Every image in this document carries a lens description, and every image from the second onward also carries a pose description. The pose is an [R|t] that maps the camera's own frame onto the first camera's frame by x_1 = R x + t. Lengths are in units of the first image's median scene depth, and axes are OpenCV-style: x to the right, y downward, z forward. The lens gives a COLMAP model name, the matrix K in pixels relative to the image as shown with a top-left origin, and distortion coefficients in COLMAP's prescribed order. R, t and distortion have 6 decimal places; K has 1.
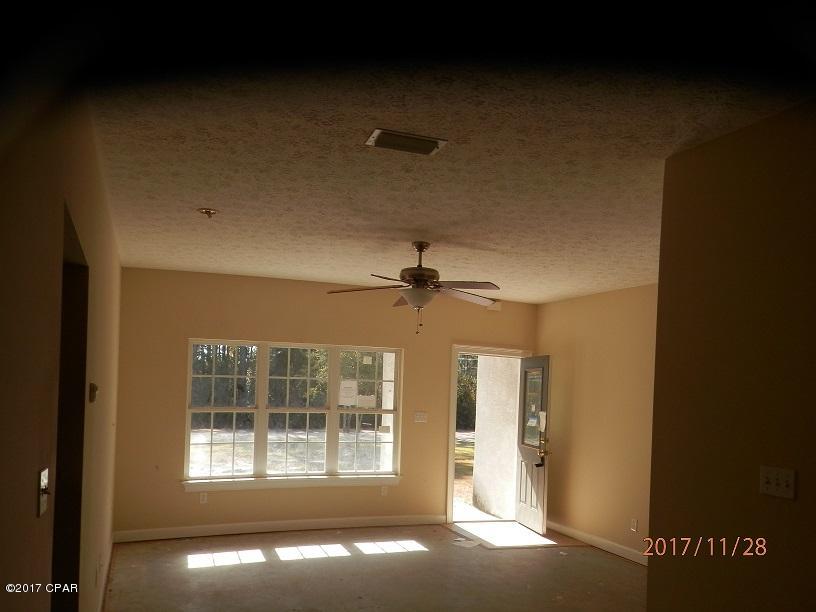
lens RADIAL K [[673.6, 0, 408.2], [0, 673.6, 367.9], [0, 0, 1]] dist [-0.051939, -0.001234]
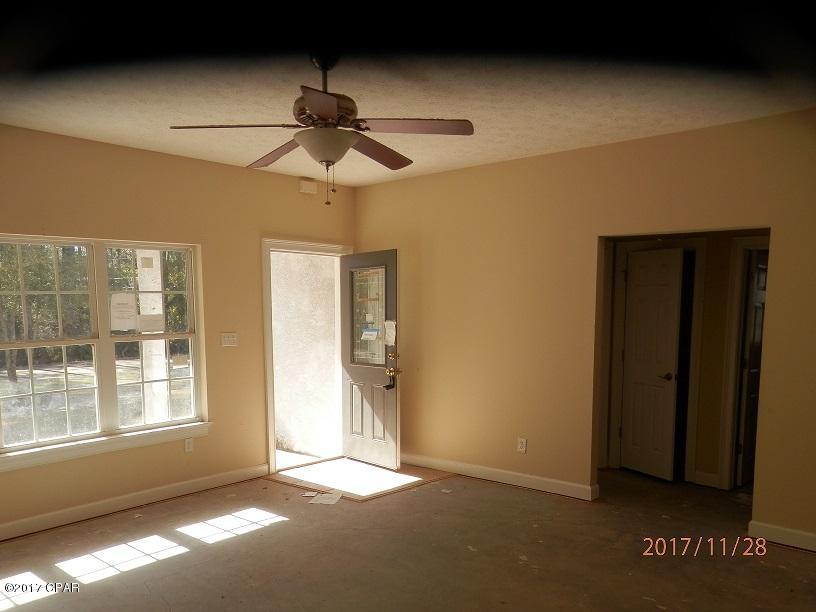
lens RADIAL K [[673.6, 0, 408.2], [0, 673.6, 367.9], [0, 0, 1]] dist [-0.051939, -0.001234]
pose [[0.877658, -0.095284, 0.469721, -0.159208], [0.034918, 0.990147, 0.135610, 0.012377], [-0.478014, -0.102617, 0.872337, 0.275674]]
